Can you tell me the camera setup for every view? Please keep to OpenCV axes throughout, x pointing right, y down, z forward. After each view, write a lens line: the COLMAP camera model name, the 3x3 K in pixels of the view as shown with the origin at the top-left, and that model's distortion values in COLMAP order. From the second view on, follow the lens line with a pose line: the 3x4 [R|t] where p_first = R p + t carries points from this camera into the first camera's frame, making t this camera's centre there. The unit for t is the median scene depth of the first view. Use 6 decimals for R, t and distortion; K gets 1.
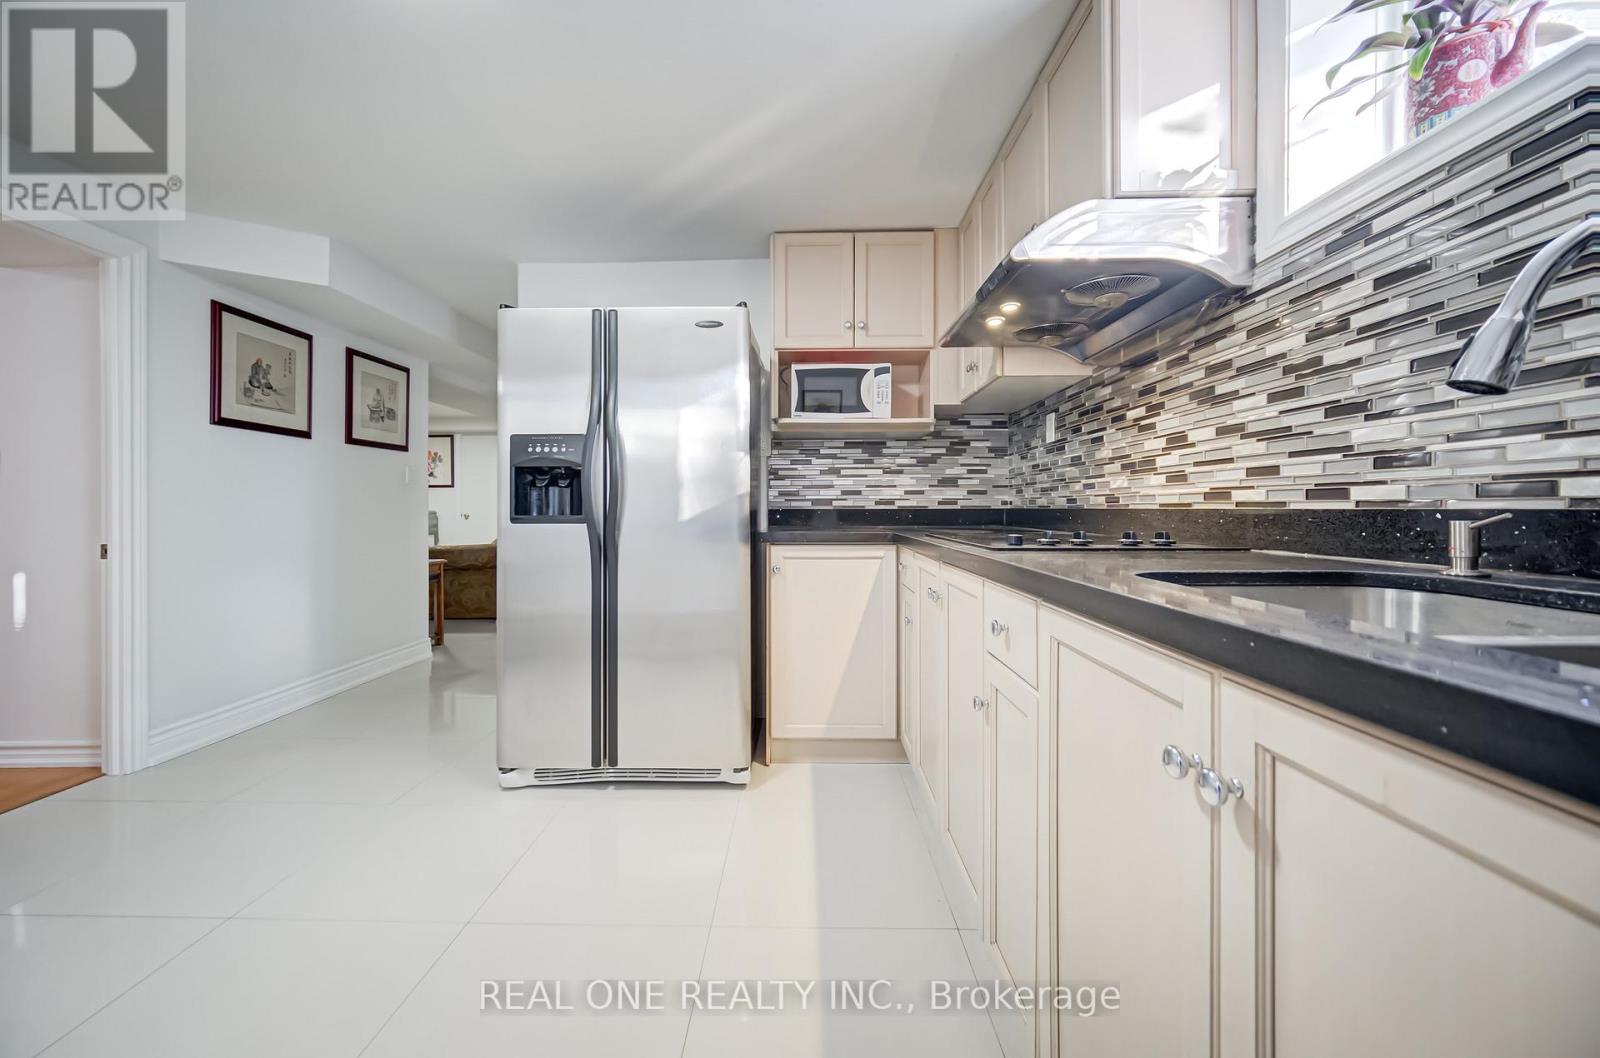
lens RADIAL K [[619.6, 0, 792.4], [0, 619.6, 518.3], [0, 0, 1]] dist [-0.002534, 0.000114]
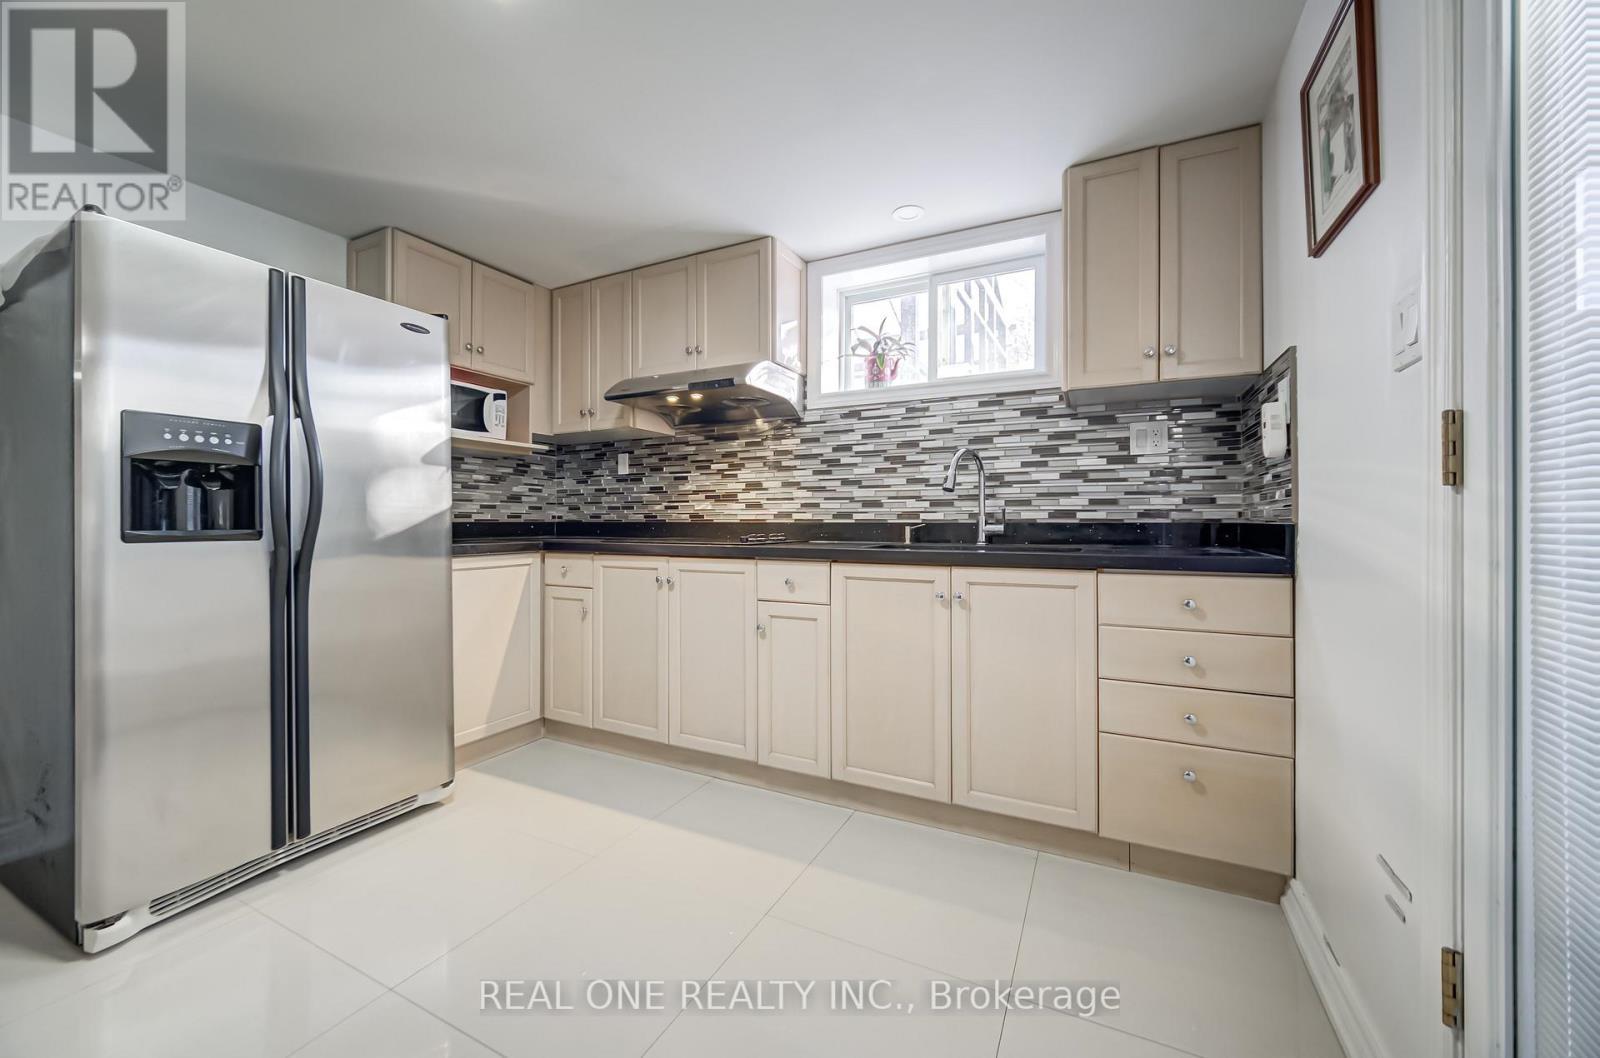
lens RADIAL K [[608.2, 0, 800.0], [0, 608.2, 529.0], [0, 0, 1]] dist [-0.000715, 0.000008]
pose [[0.434368, -0.008225, 0.900698, -0.718976], [0.012106, 0.999921, 0.003293, 0.000188], [-0.900654, 0.009473, 0.434434, 0.060640]]
